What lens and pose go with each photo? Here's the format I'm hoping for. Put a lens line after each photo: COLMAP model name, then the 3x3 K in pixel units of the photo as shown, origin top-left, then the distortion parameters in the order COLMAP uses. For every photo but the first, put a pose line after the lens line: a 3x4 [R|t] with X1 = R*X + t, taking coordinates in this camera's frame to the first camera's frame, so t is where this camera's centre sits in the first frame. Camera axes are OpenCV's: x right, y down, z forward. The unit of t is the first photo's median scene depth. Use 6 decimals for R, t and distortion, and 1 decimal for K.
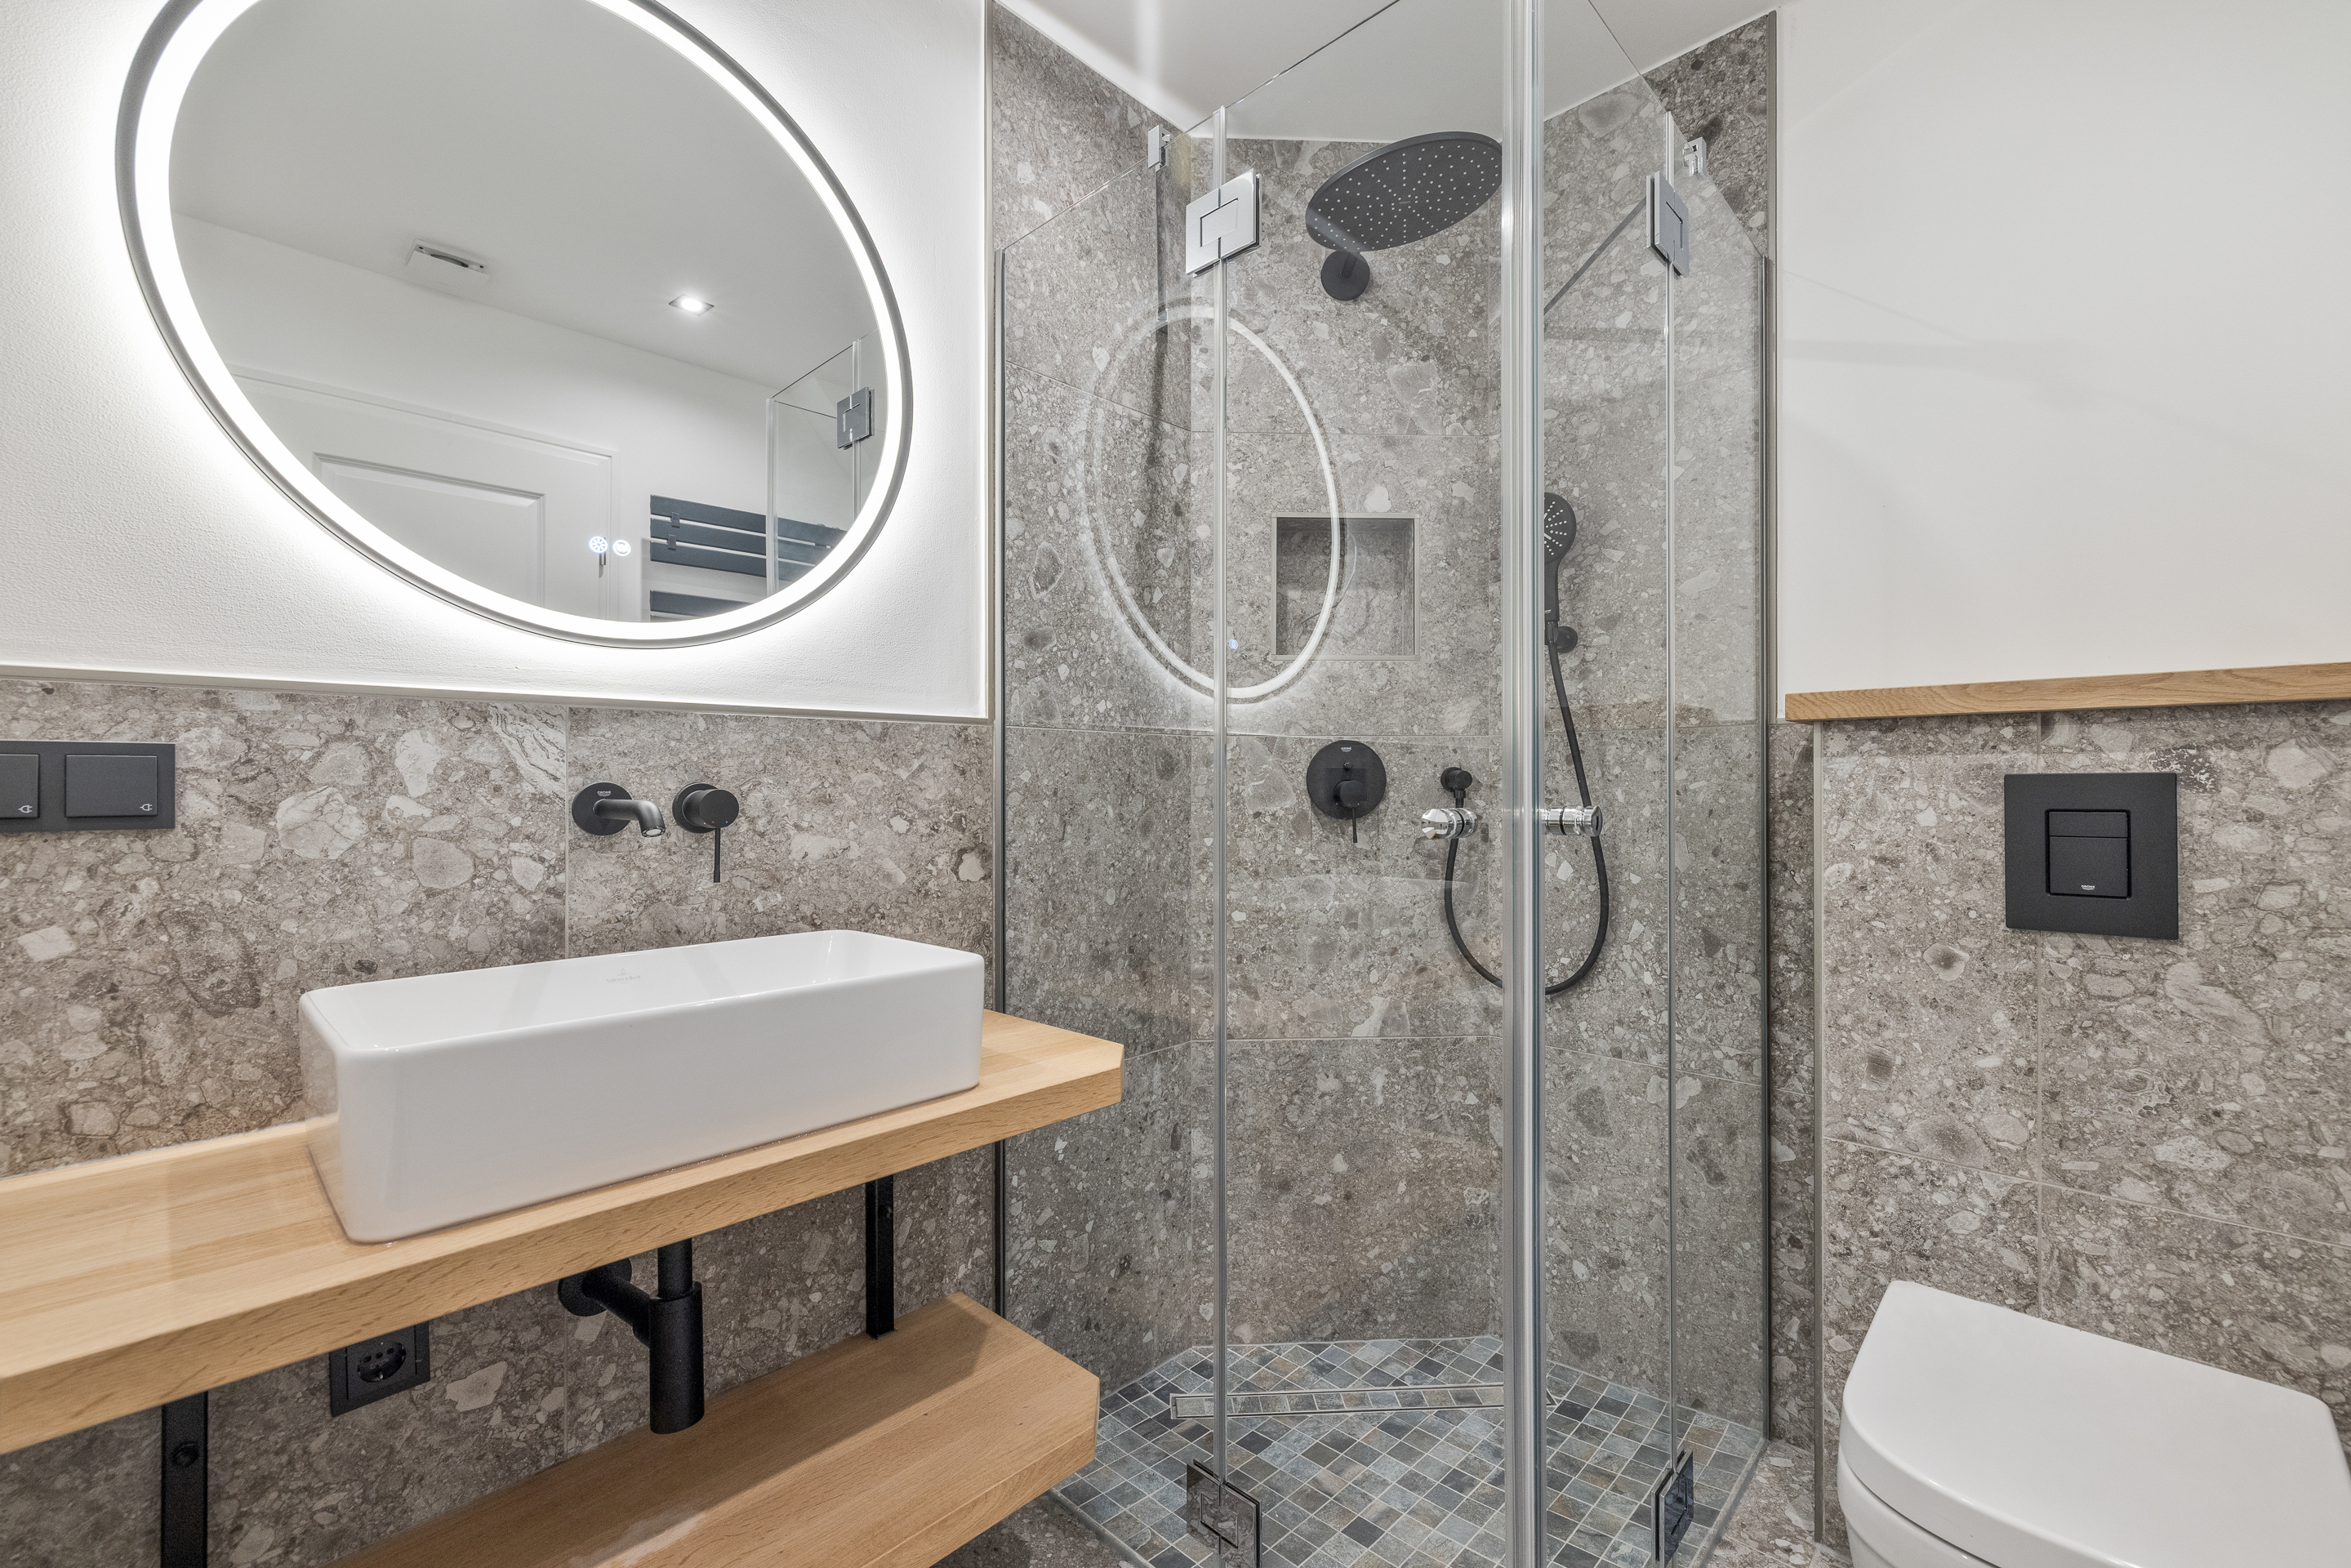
lens RADIAL K [[992.0, 0, 1194.3], [0, 992.0, 778.3], [0, 0, 1]] dist [0.000554, 0.000284]
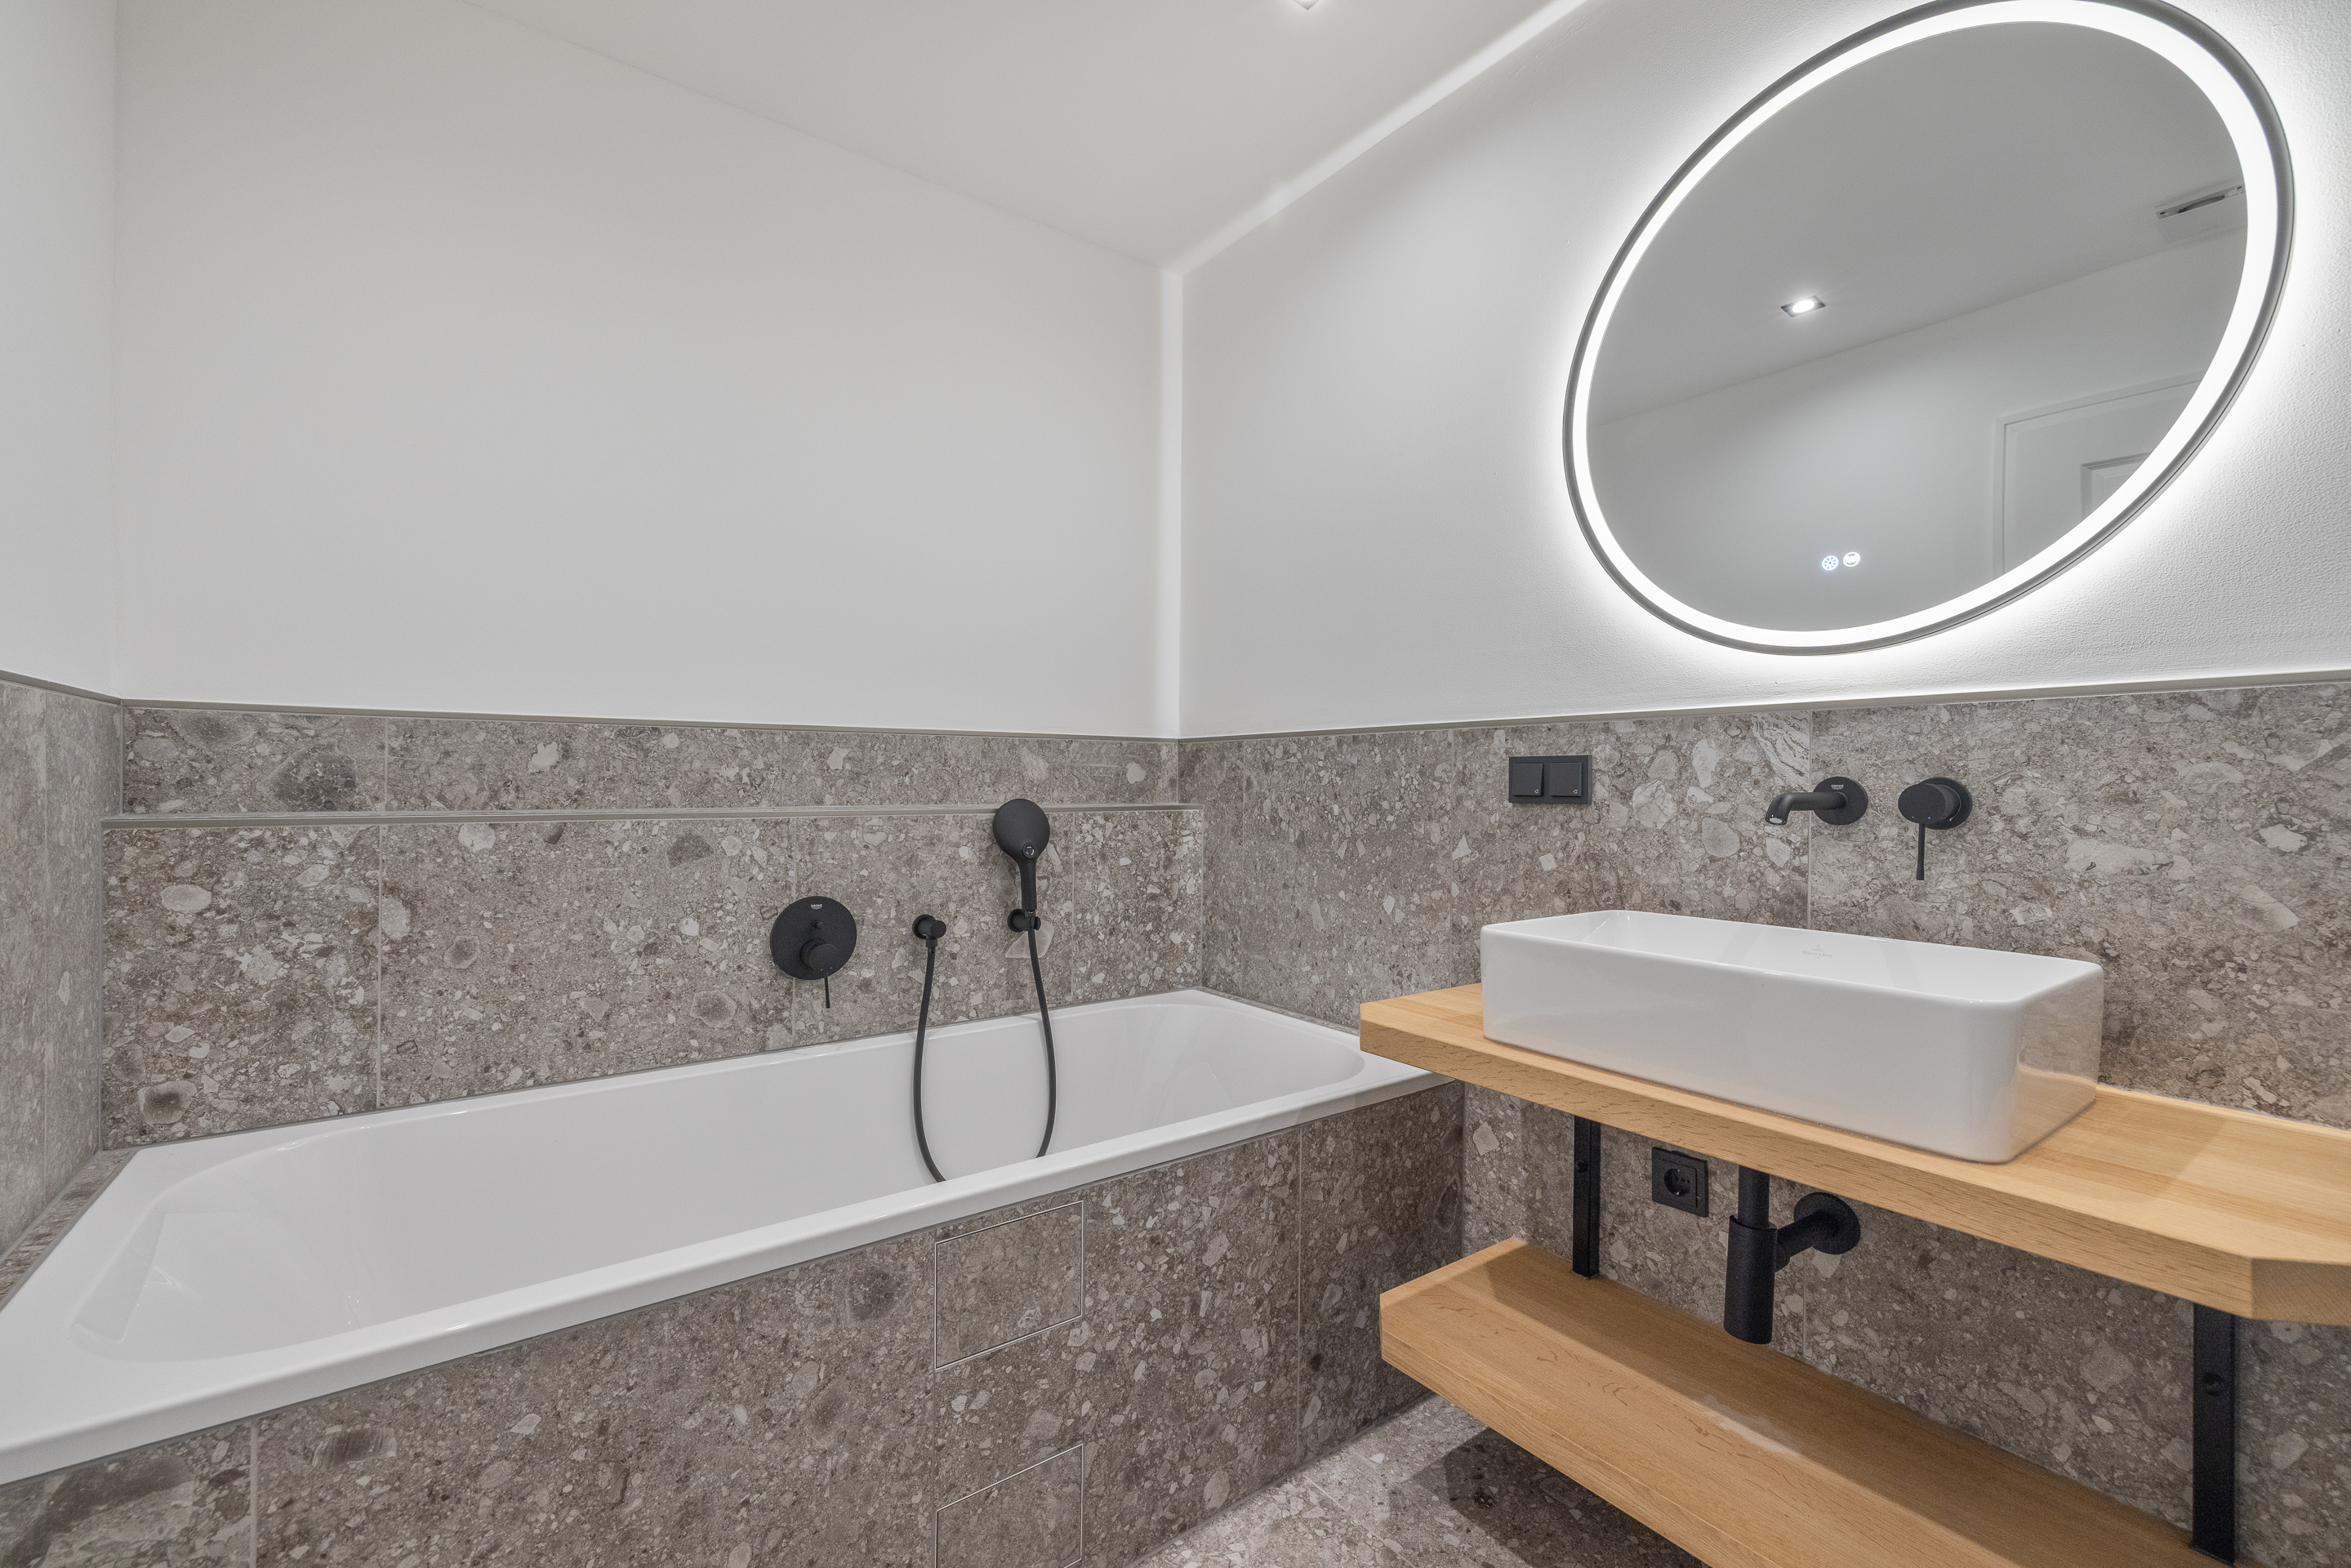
lens RADIAL K [[992.0, 0, 1194.3], [0, 992.0, 778.3], [0, 0, 1]] dist [0.000554, 0.000284]
pose [[-0.176355, -0.004432, -0.984317, 0.643201], [0.001553, 0.999987, -0.004781, 0.010410], [0.984325, -0.002372, -0.176346, 0.514288]]
